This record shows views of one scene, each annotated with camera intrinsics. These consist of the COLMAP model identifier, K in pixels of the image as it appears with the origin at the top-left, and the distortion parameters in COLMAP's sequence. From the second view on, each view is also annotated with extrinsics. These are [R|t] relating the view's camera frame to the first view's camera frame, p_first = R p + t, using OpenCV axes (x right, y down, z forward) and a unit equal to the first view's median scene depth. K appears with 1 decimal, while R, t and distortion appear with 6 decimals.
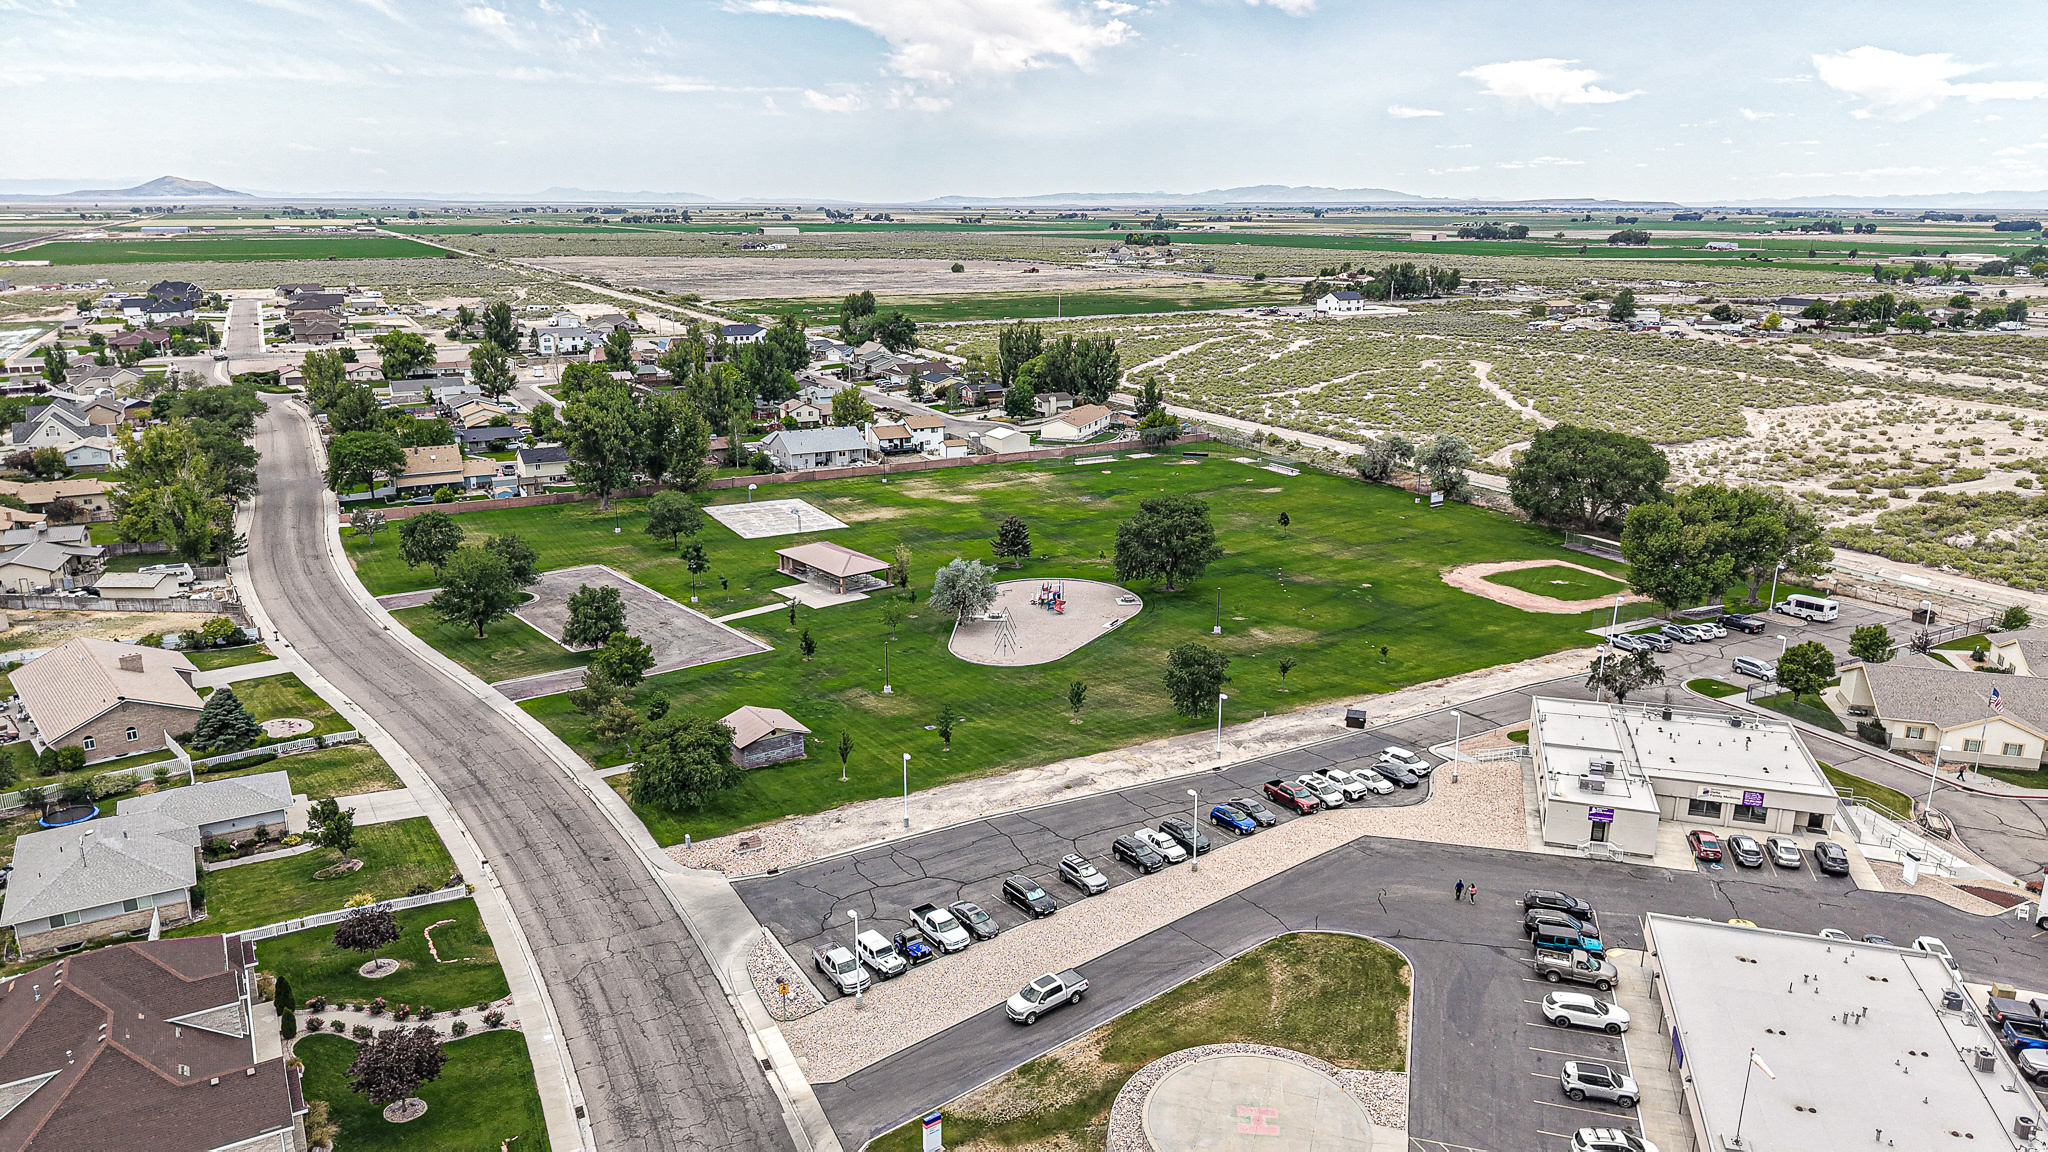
lens RADIAL K [[1369.3, 0, 1017.5], [0, 1369.3, 607.2], [0, 0, 1]] dist [0.035597, -0.042245]
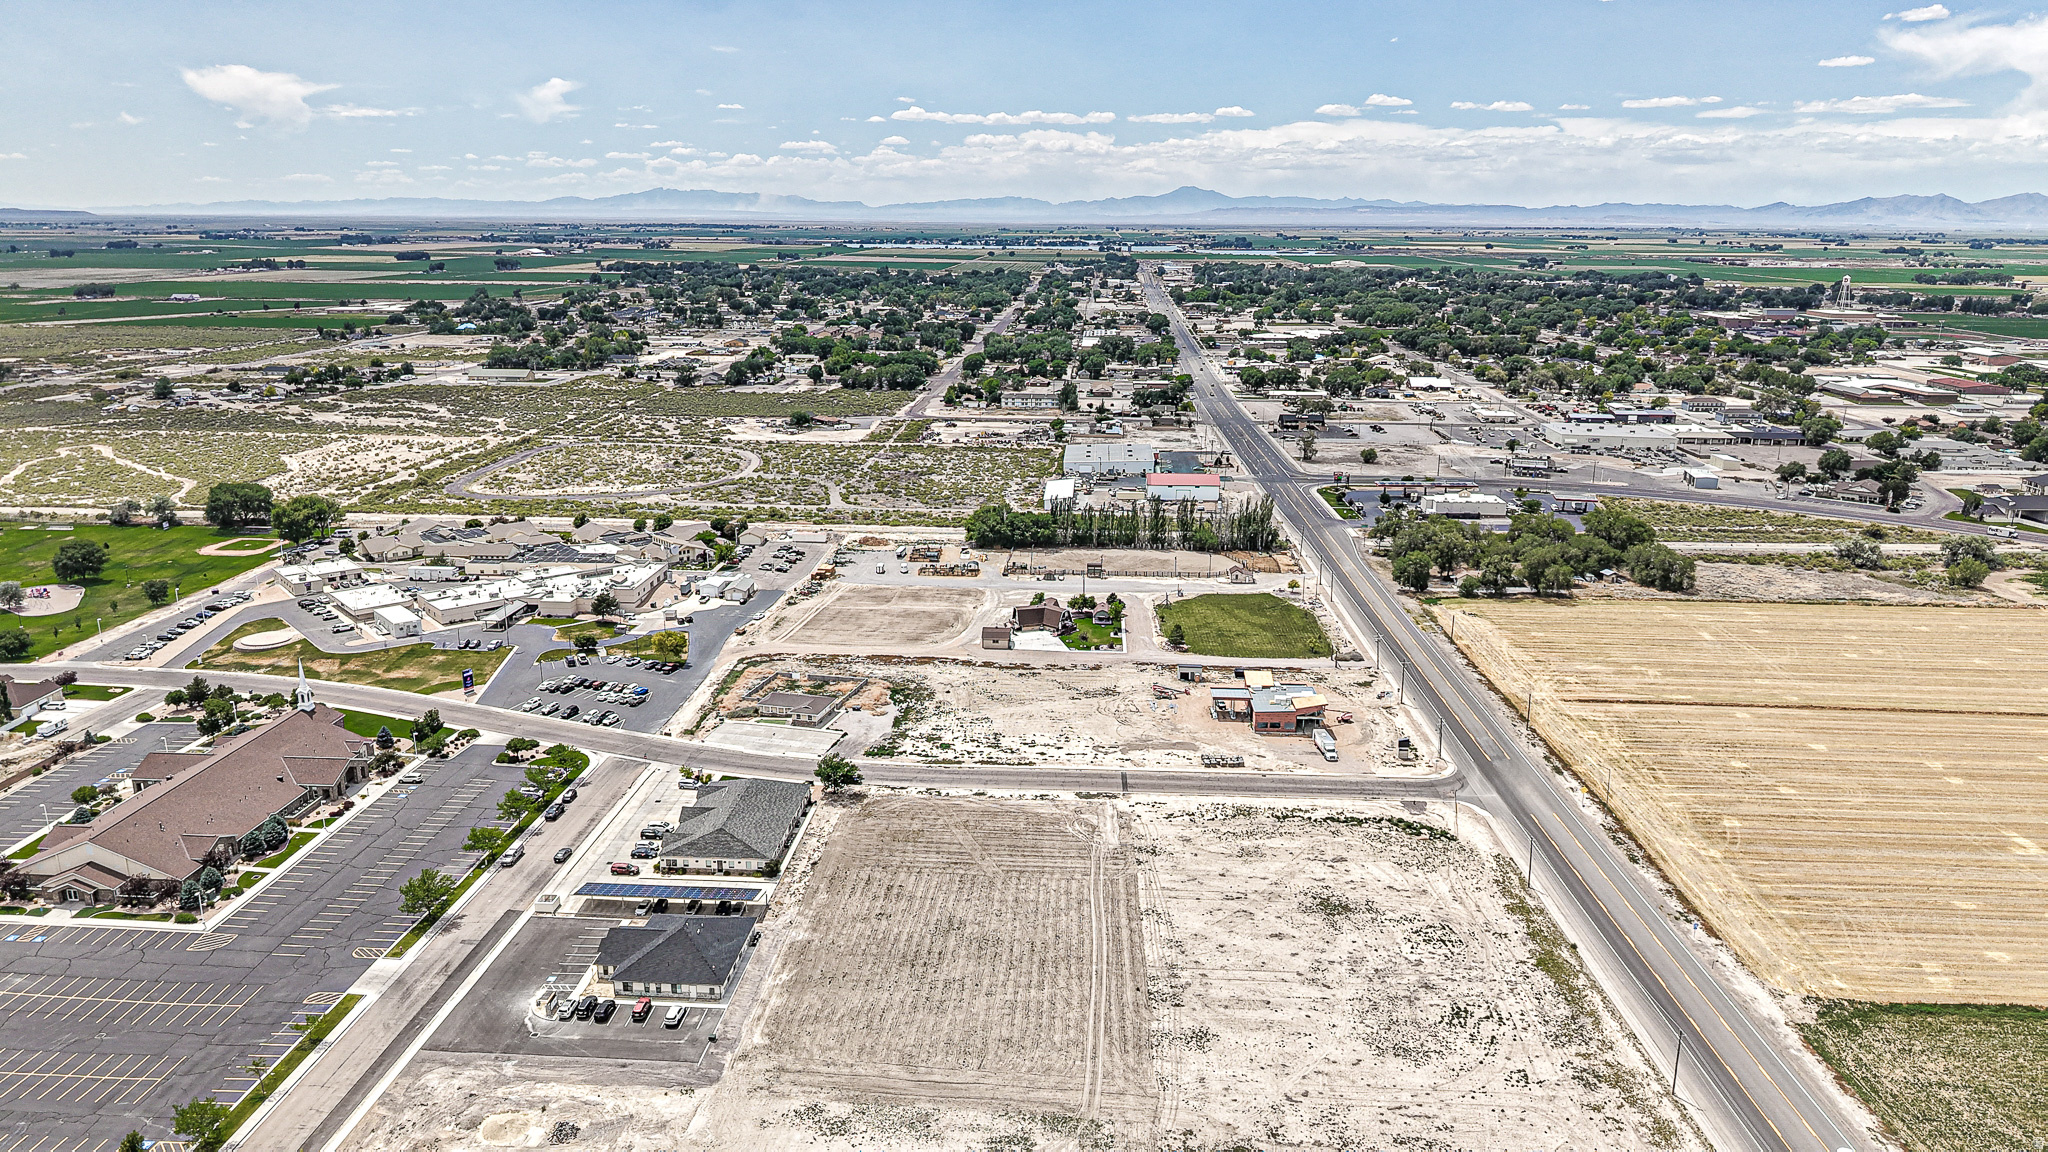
lens RADIAL K [[1369.3, 0, 1025.6], [0, 1369.3, 571.5], [0, 0, 1]] dist [0.035597, -0.042245]
pose [[0.529335, -0.217023, 0.820186, -0.584050], [0.238850, 0.965749, 0.101389, 0.070109], [-0.814097, 0.142233, 0.563041, -0.985769]]
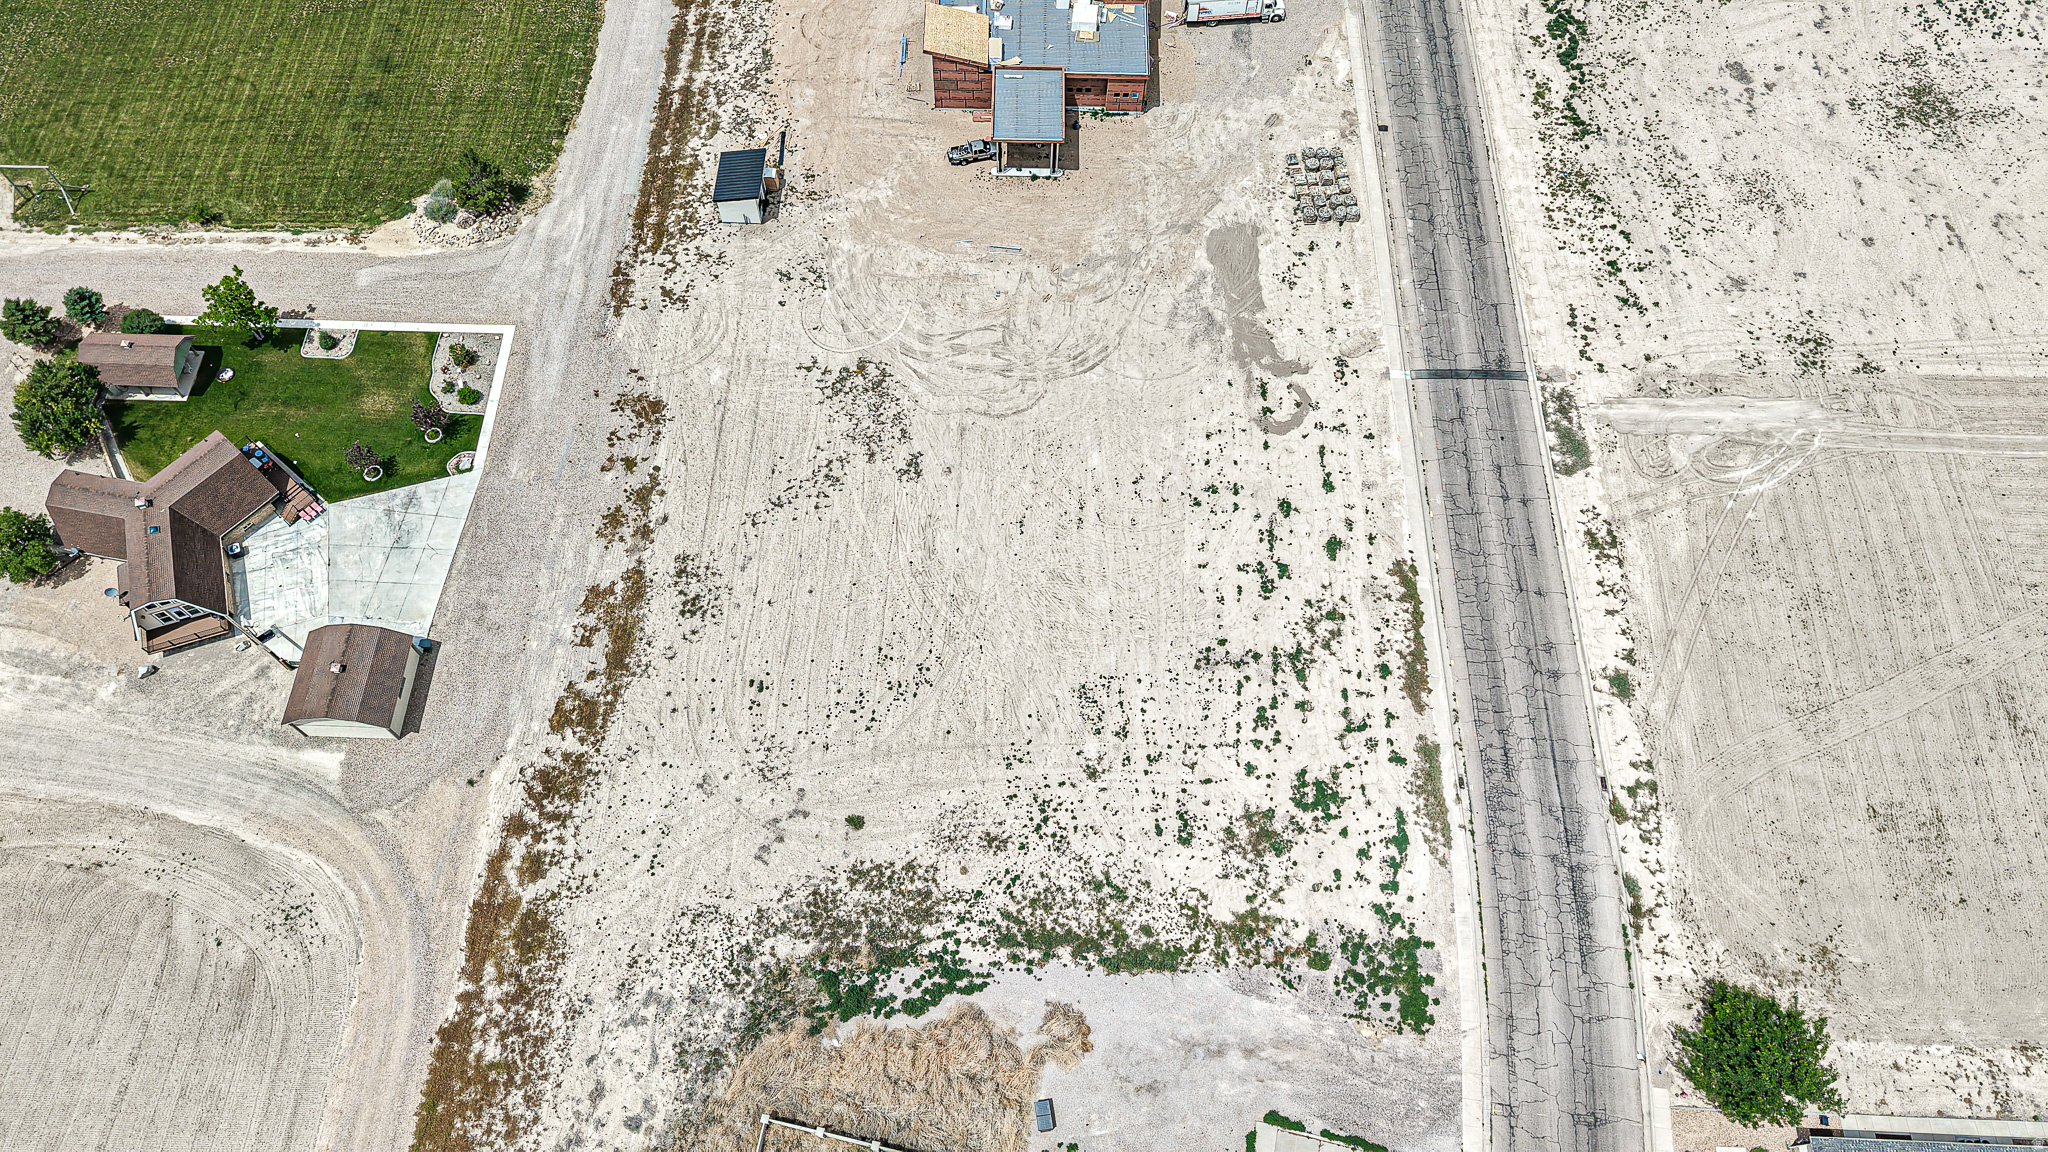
lens RADIAL K [[1369.3, 0, 1020.0], [0, 1369.3, 581.3], [0, 0, 1]] dist [0.035597, -0.042245]
pose [[-0.863461, -0.456740, 0.214064, 0.183219], [0.127172, 0.213553, 0.968619, -0.071564], [-0.488121, 0.863588, -0.126310, -0.331255]]
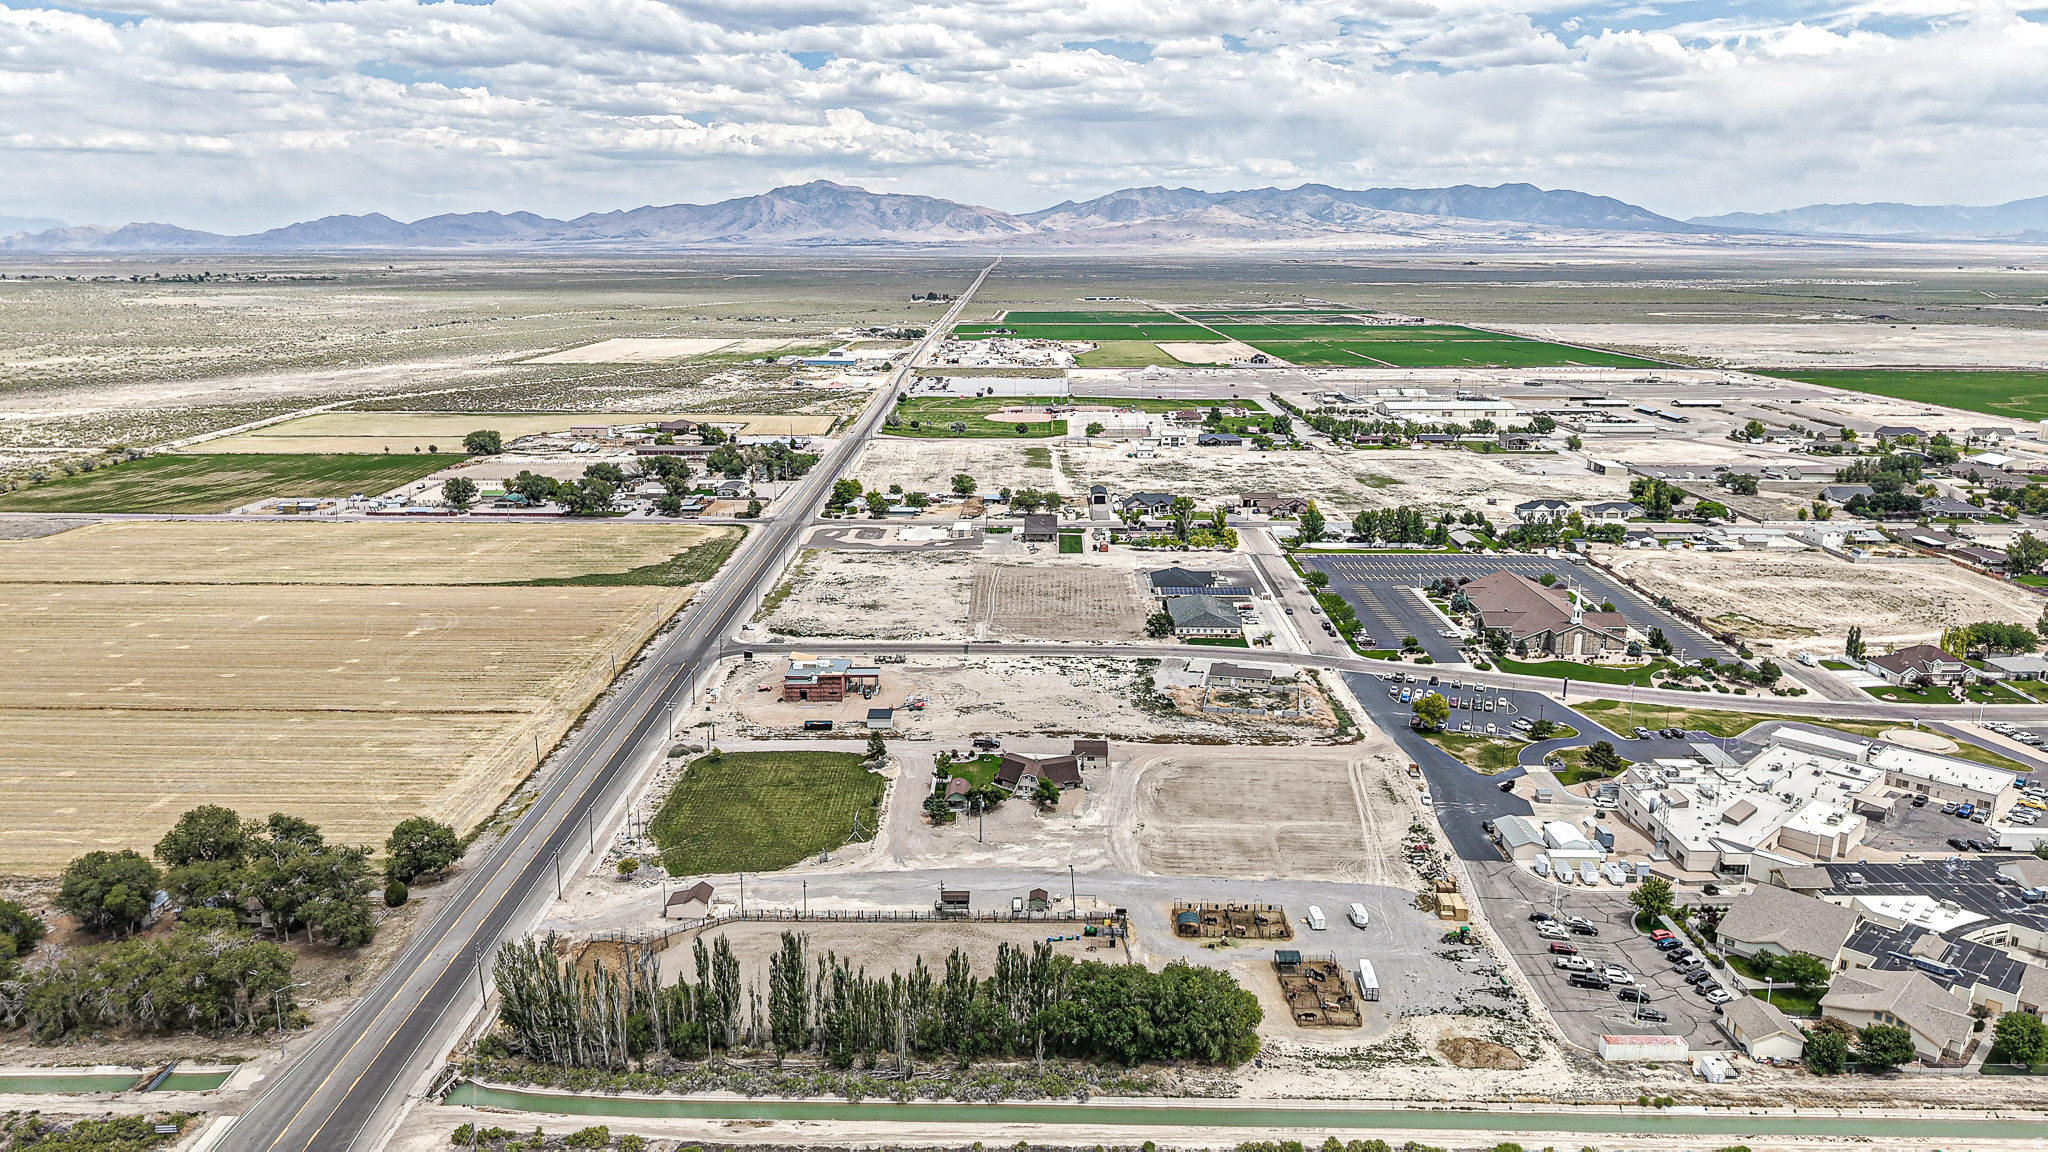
lens RADIAL K [[1369.3, 0, 1029.5], [0, 1369.3, 561.6], [0, 0, 1]] dist [0.035597, -0.042245]
pose [[-0.488887, 0.191002, -0.851180, 1.255981], [-0.252588, 0.902944, 0.347695, -0.230523], [0.834978, 0.384981, -0.393192, 0.038510]]
